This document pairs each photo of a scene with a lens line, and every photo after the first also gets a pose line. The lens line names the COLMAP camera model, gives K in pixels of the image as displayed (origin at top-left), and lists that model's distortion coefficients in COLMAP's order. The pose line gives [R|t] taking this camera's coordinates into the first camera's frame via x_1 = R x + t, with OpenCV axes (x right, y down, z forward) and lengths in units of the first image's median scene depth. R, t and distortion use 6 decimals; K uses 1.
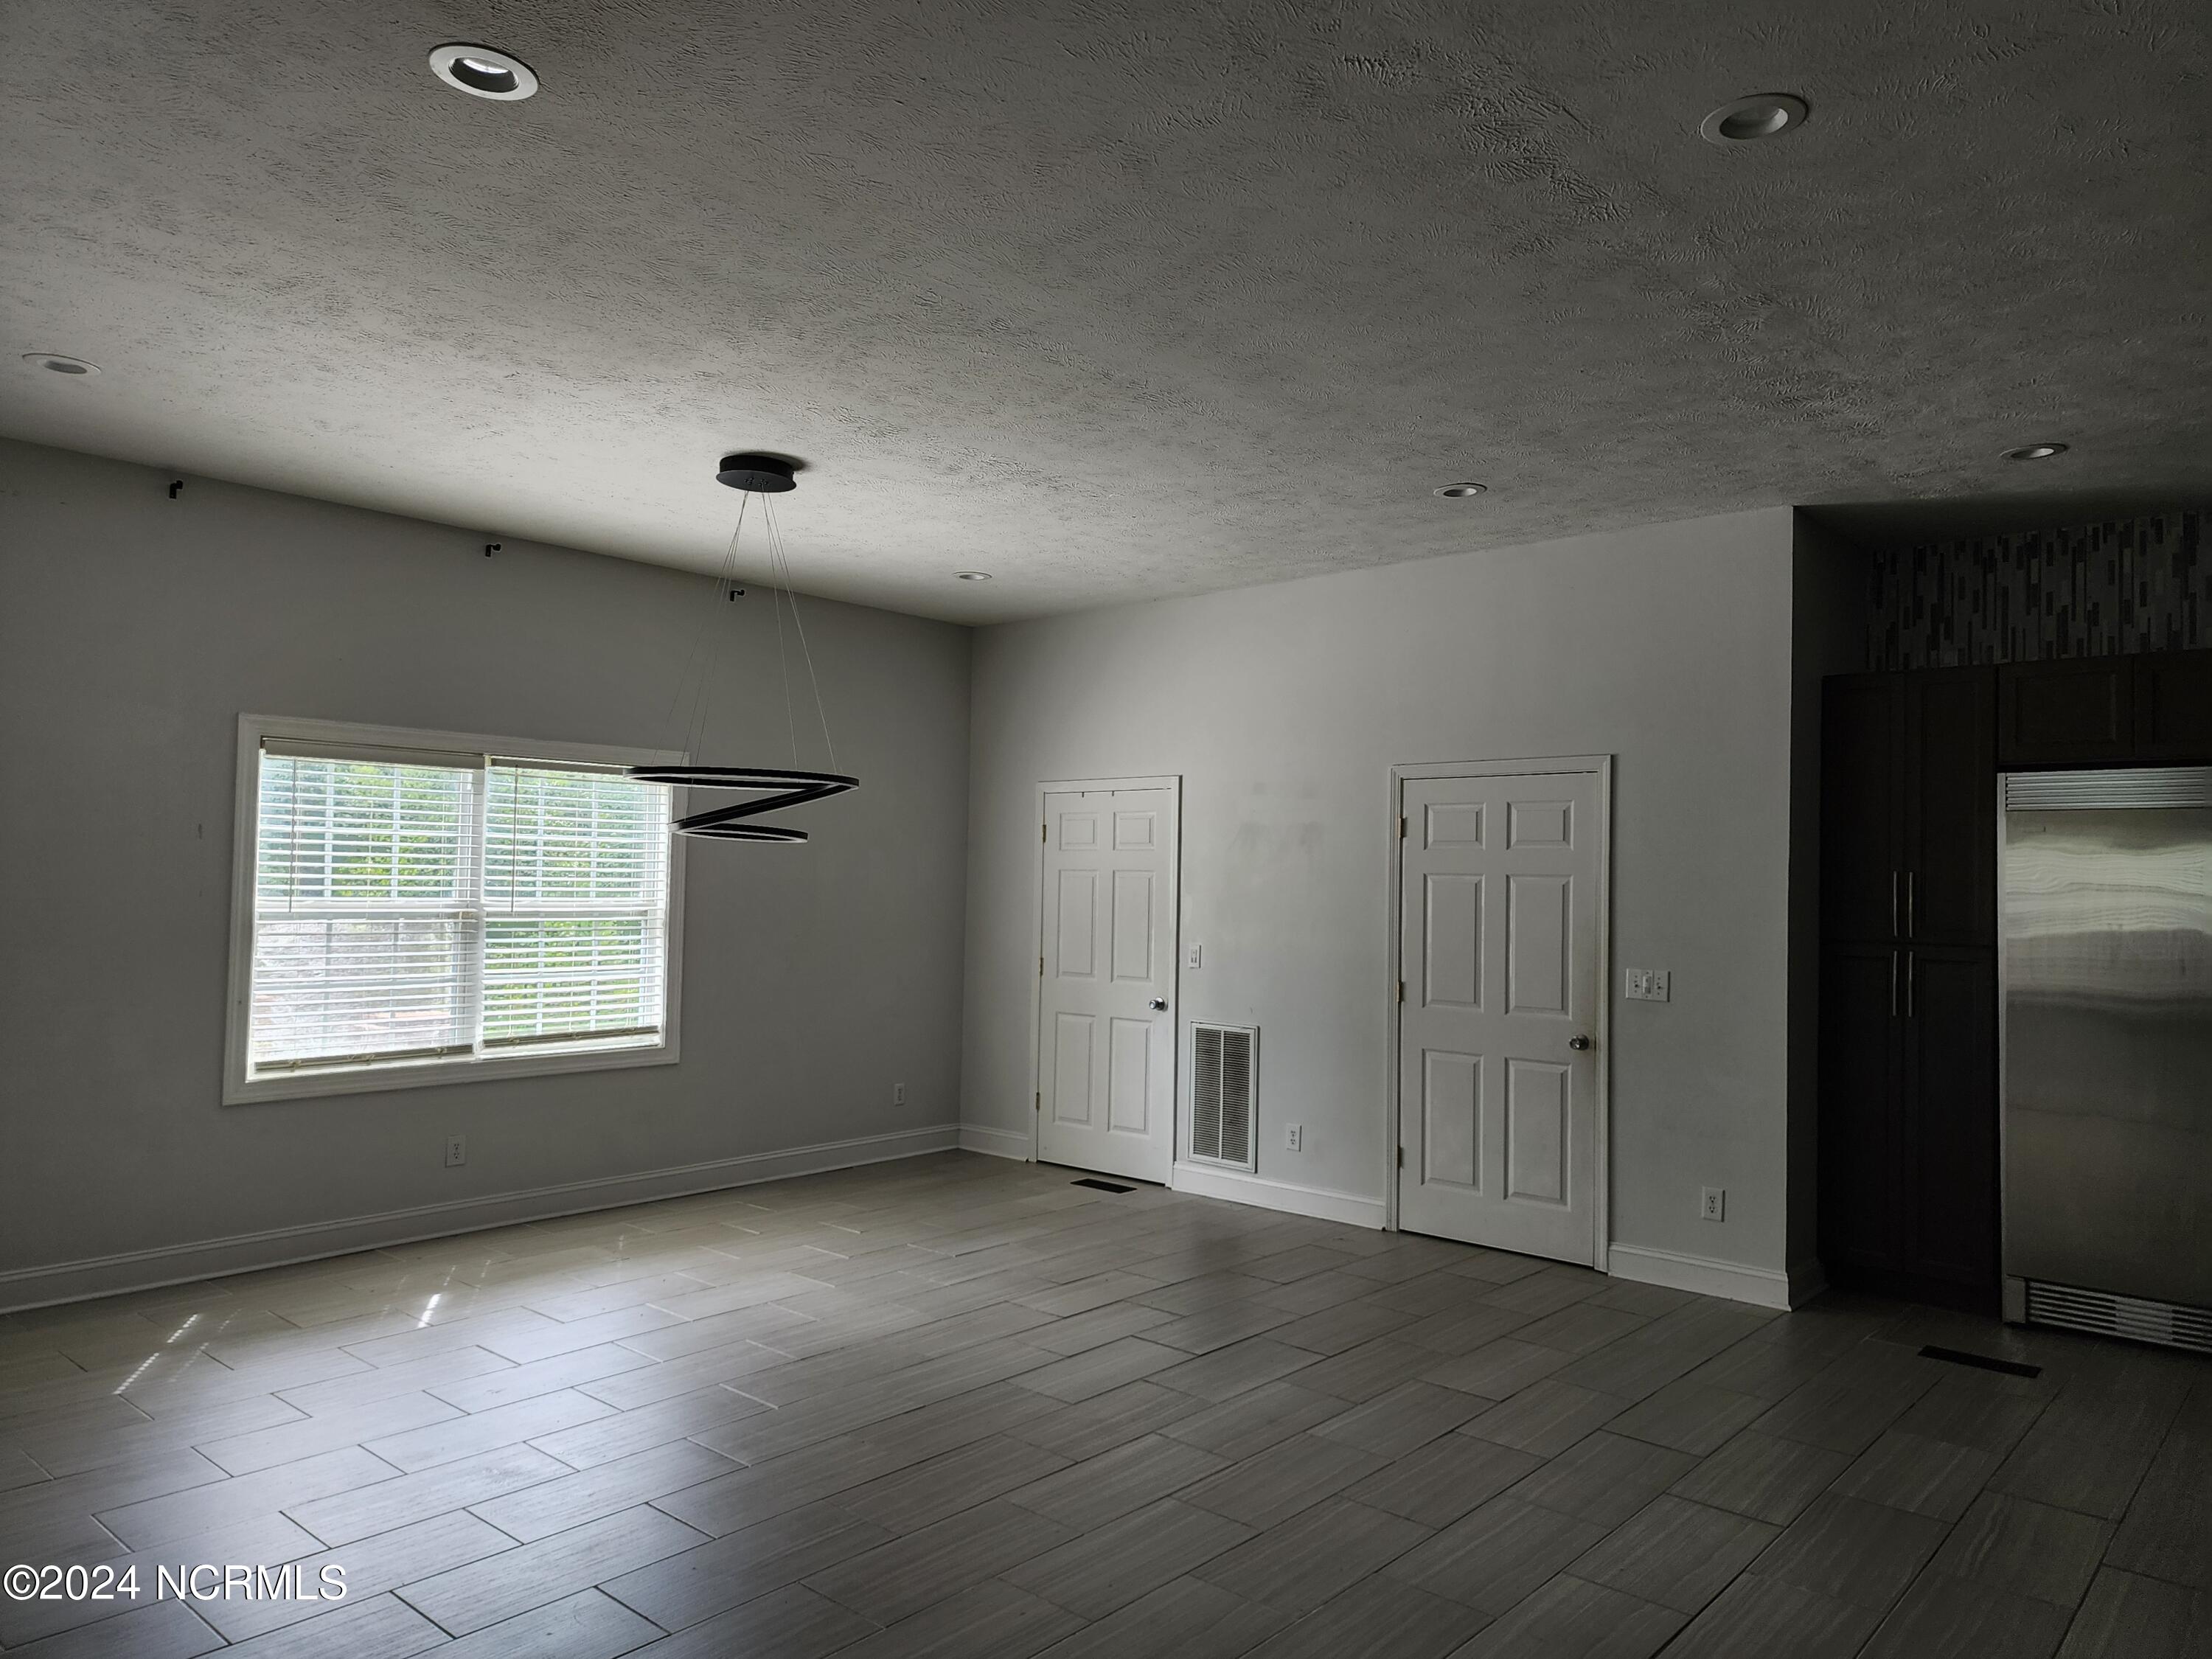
lens RADIAL K [[1478.2, 0, 1154.5], [0, 1478.2, 840.4], [0, 0, 1]] dist [0.075991, -0.076189]
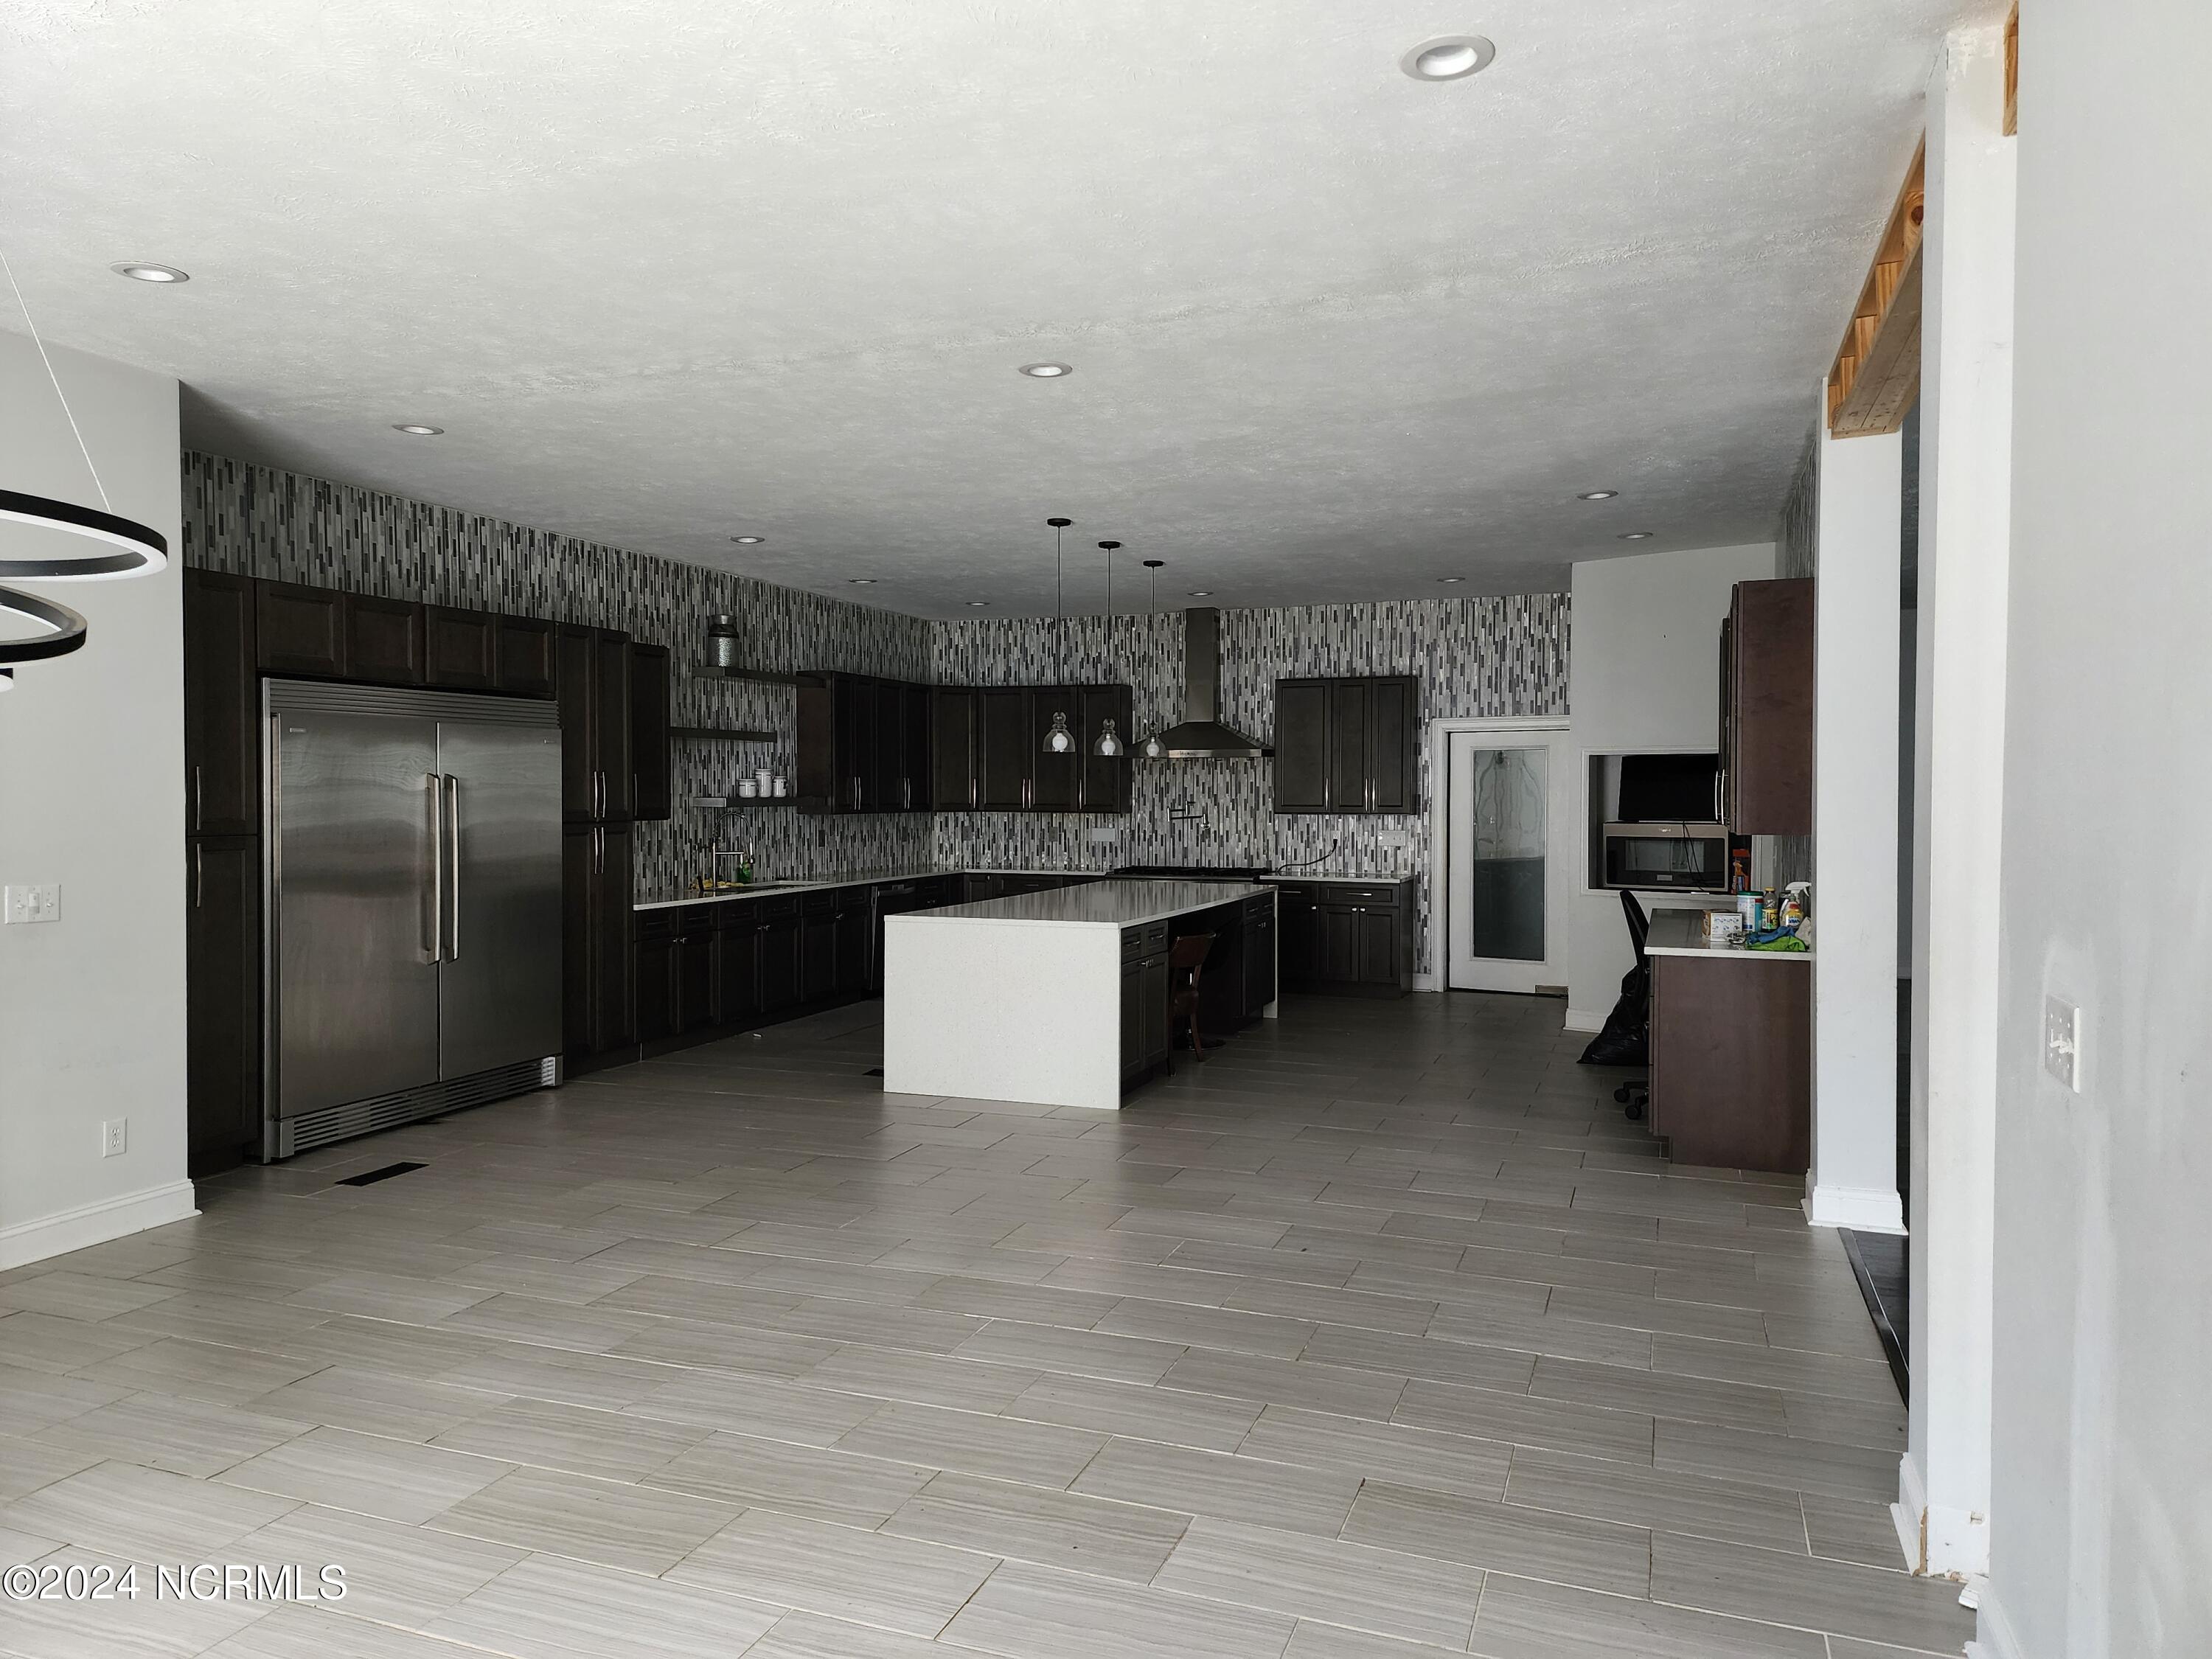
lens RADIAL K [[1478.2, 0, 1110.7], [0, 1478.2, 833.6], [0, 0, 1]] dist [0.075991, -0.076189]
pose [[-0.348583, -0.043497, 0.936268, -0.655170], [-0.035956, 0.998808, 0.033015, 0.010178], [-0.936588, -0.022156, -0.349732, 0.746227]]
